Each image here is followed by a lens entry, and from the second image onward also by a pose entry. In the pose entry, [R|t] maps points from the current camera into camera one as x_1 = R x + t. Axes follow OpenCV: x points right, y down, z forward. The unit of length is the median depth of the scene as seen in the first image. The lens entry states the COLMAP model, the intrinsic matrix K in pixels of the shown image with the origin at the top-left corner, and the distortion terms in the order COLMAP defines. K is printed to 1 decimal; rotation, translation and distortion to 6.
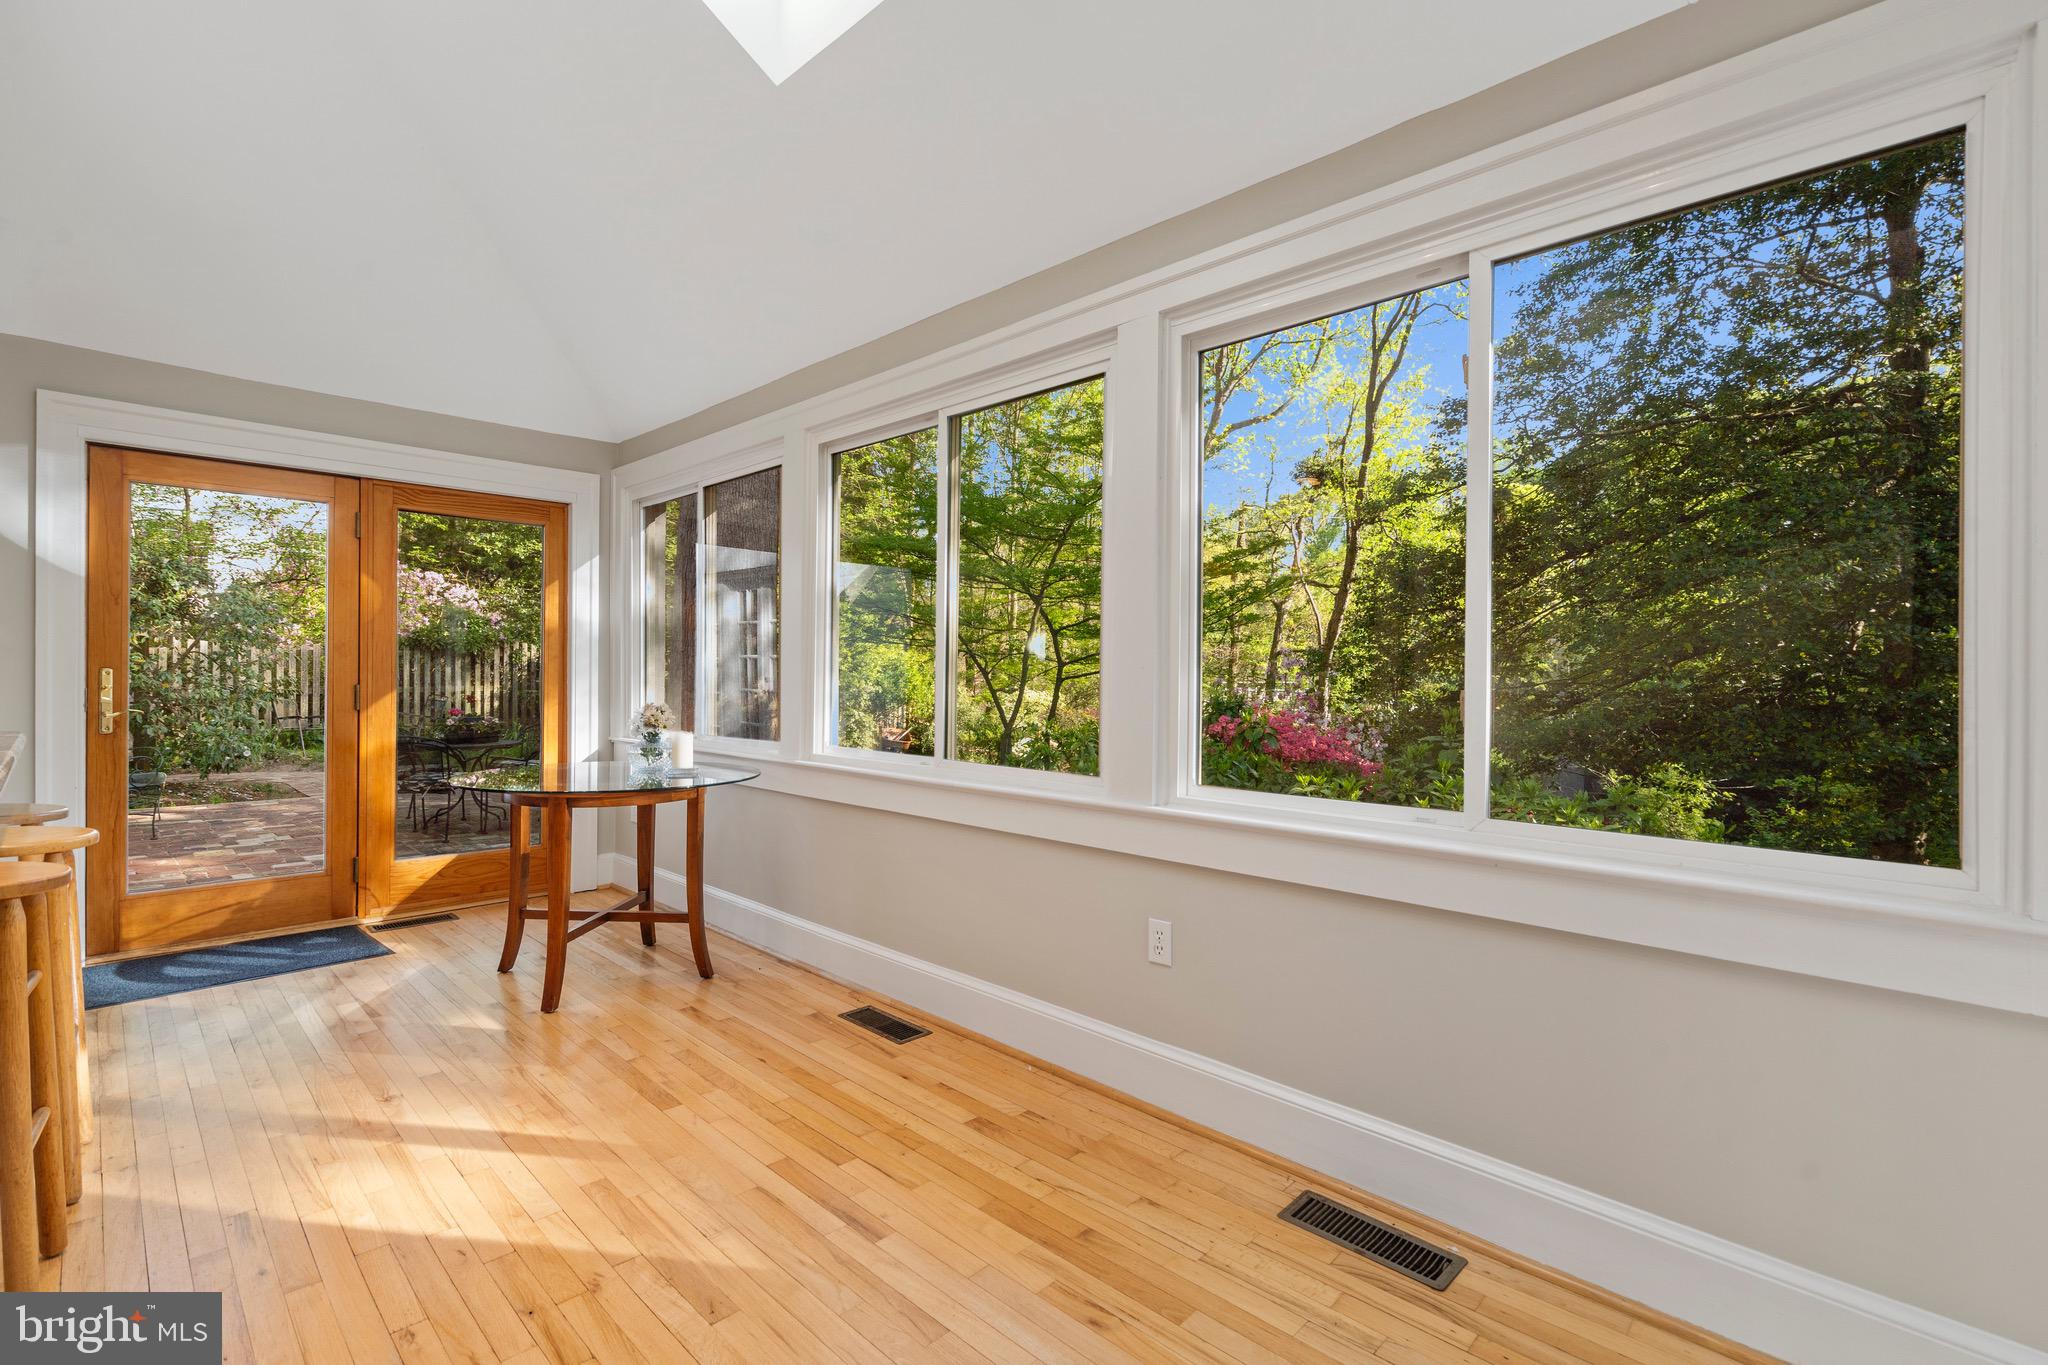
lens RADIAL K [[944.9, 0, 993.0], [0, 944.9, 668.1], [0, 0, 1]] dist [-0.001759, 0.000993]
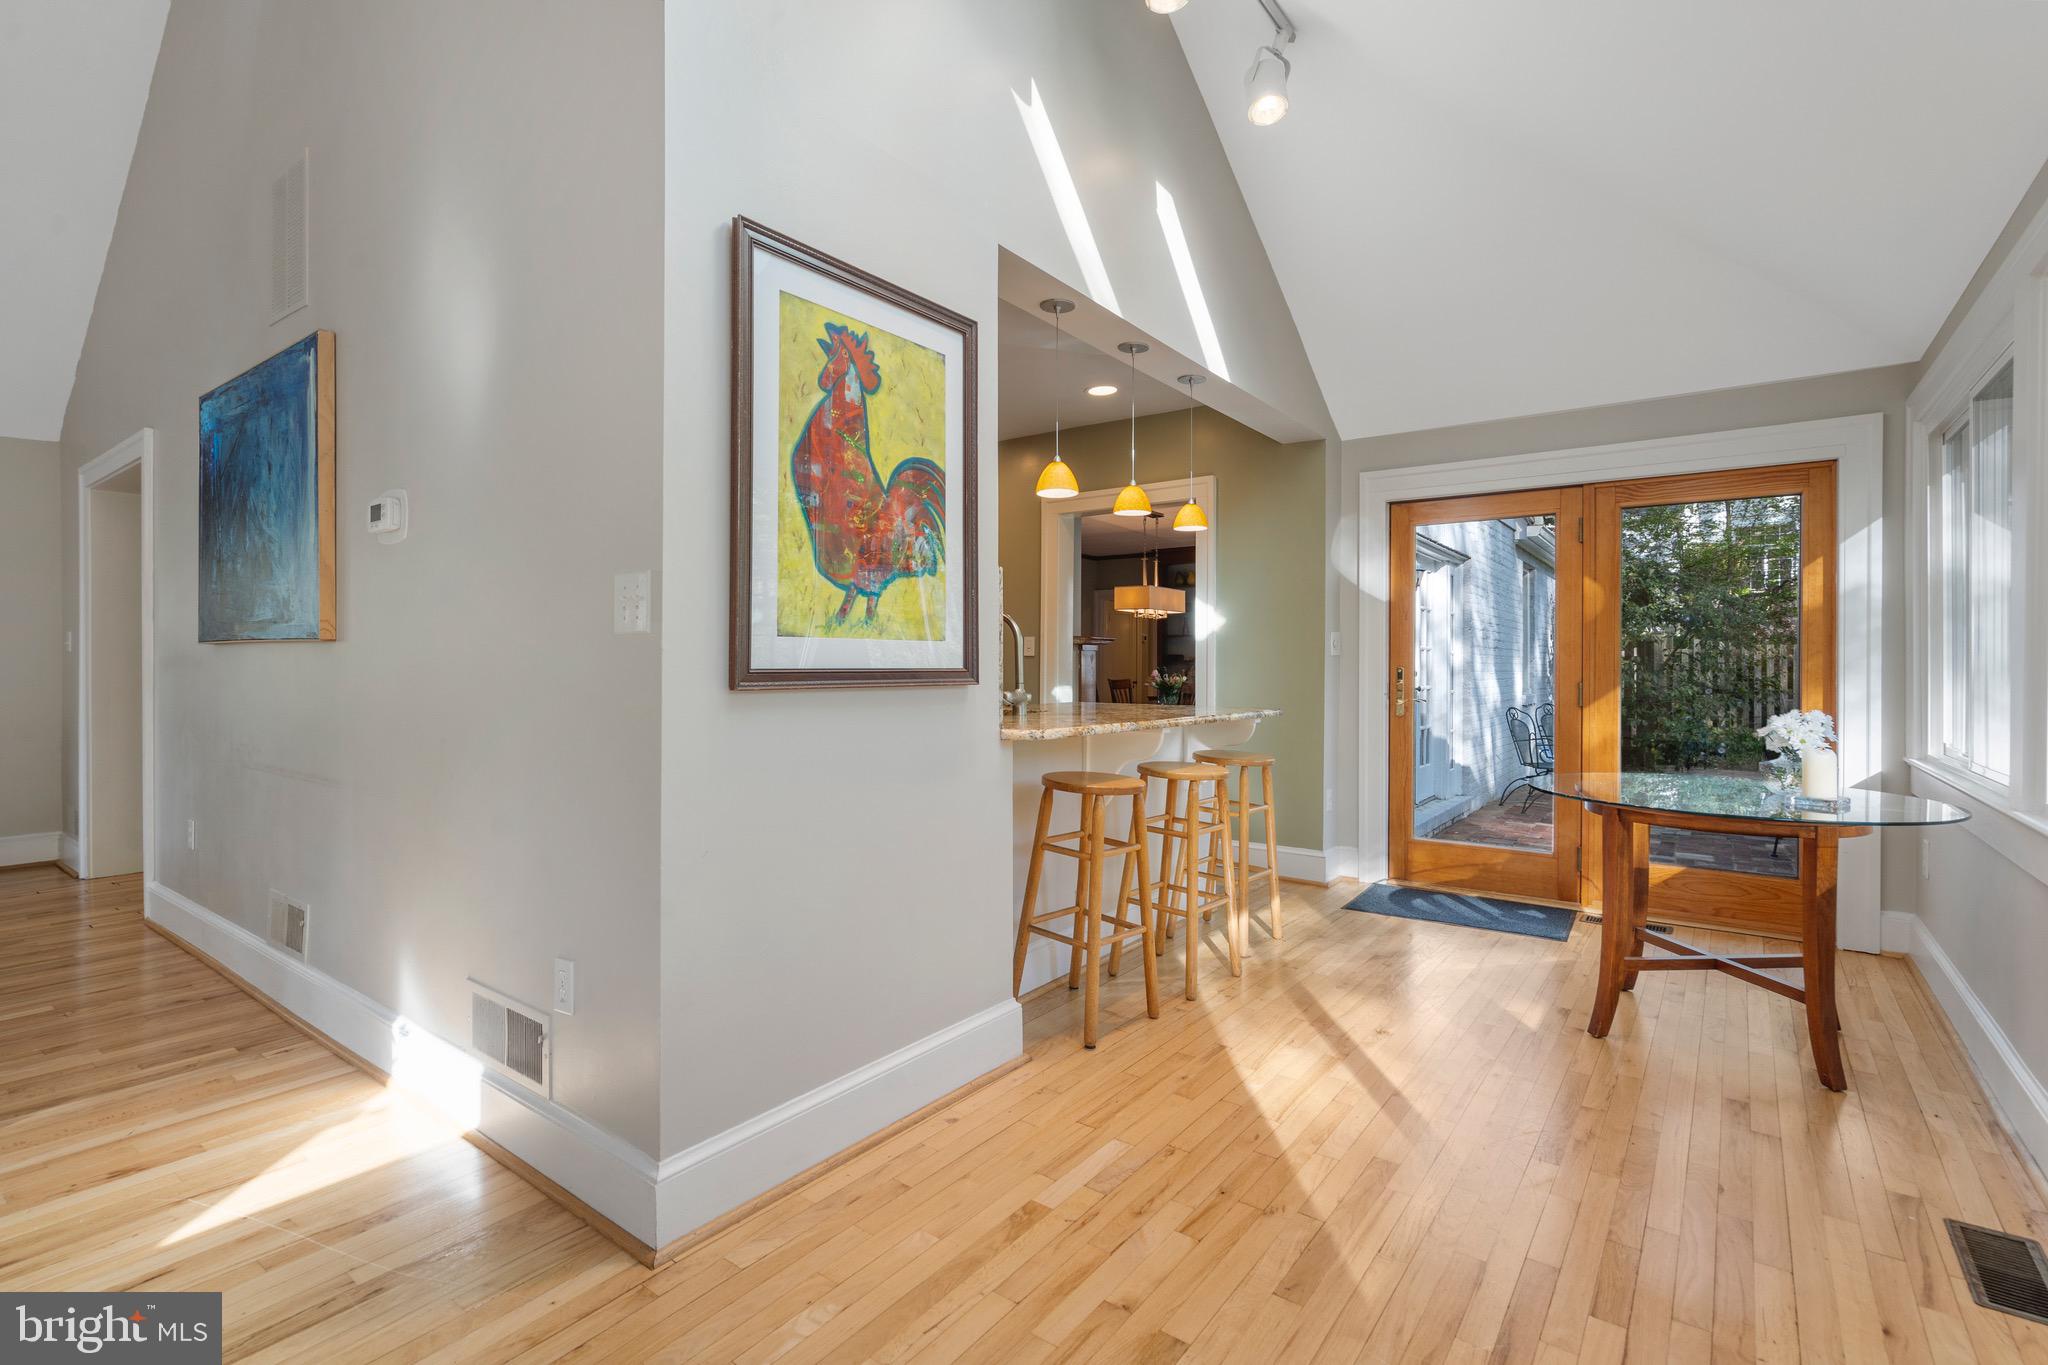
lens RADIAL K [[944.9, 0, 1012.2], [0, 944.9, 673.4], [0, 0, 1]] dist [-0.001759, 0.000993]
pose [[0.142046, 0.002889, -0.989856, 0.385154], [0.002025, 0.999993, 0.003209, 0.003639], [0.989858, -0.002460, 0.142039, 0.316925]]
